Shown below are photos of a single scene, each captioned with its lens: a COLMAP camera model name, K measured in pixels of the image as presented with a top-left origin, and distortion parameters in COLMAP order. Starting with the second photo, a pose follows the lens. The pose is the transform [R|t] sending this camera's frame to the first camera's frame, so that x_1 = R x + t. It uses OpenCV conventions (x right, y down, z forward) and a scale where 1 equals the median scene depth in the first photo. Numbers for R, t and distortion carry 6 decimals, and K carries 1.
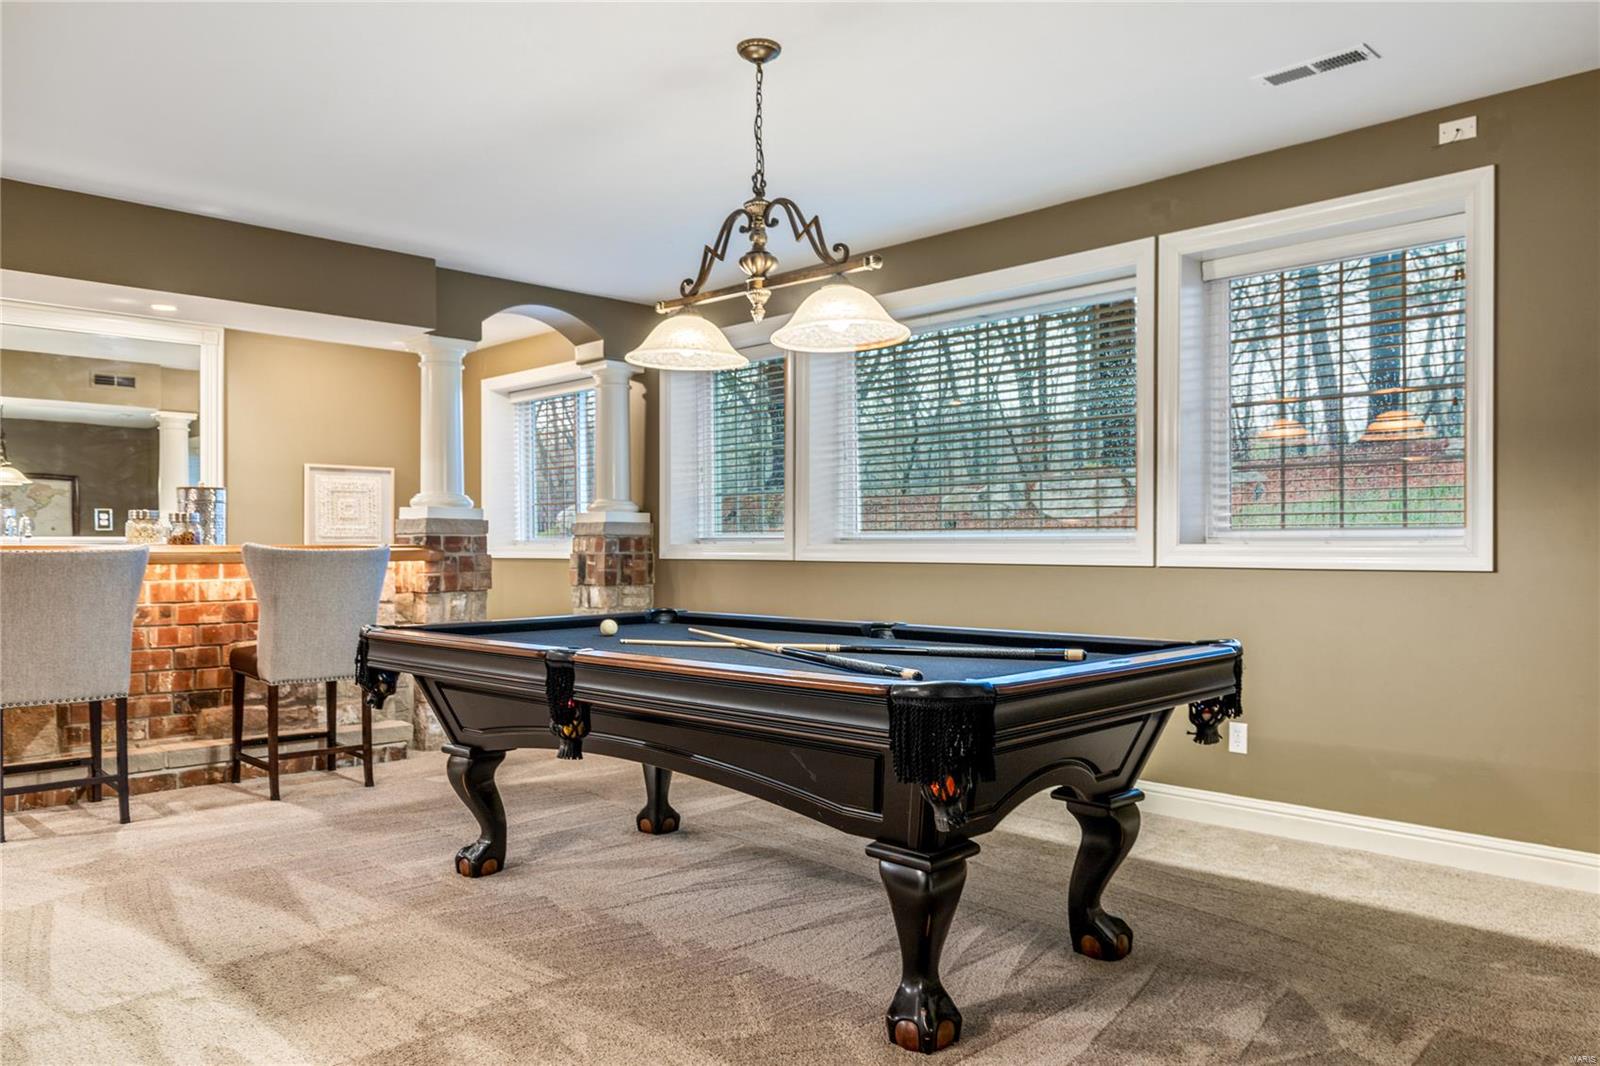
lens RADIAL K [[1127.9, 0, 798.1], [0, 1127.9, 543.0], [0, 0, 1]] dist [0.004413, 0.001284]
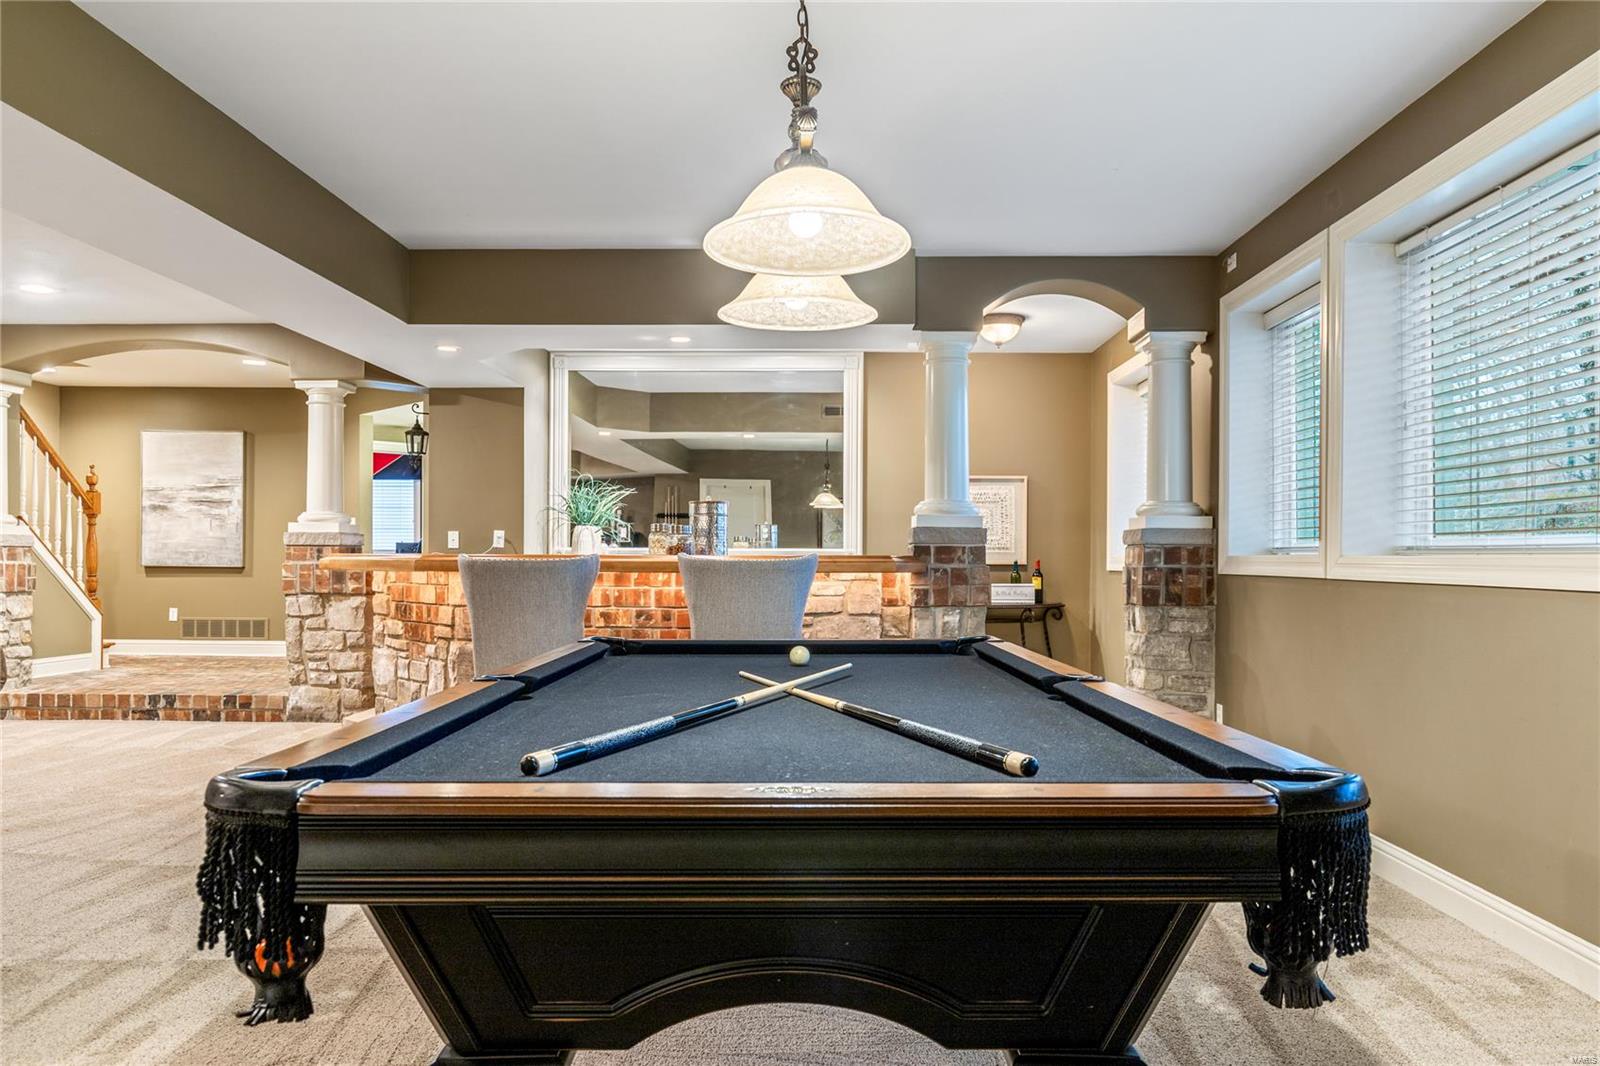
lens RADIAL K [[1127.9, 0, 813.7], [0, 1127.9, 557.7], [0, 0, 1]] dist [0.004413, 0.001284]
pose [[0.704386, 0.003261, -0.709810, 0.271730], [-0.001452, 0.999994, 0.003153, 0.000712], [0.709816, -0.001191, 0.704386, 0.276791]]
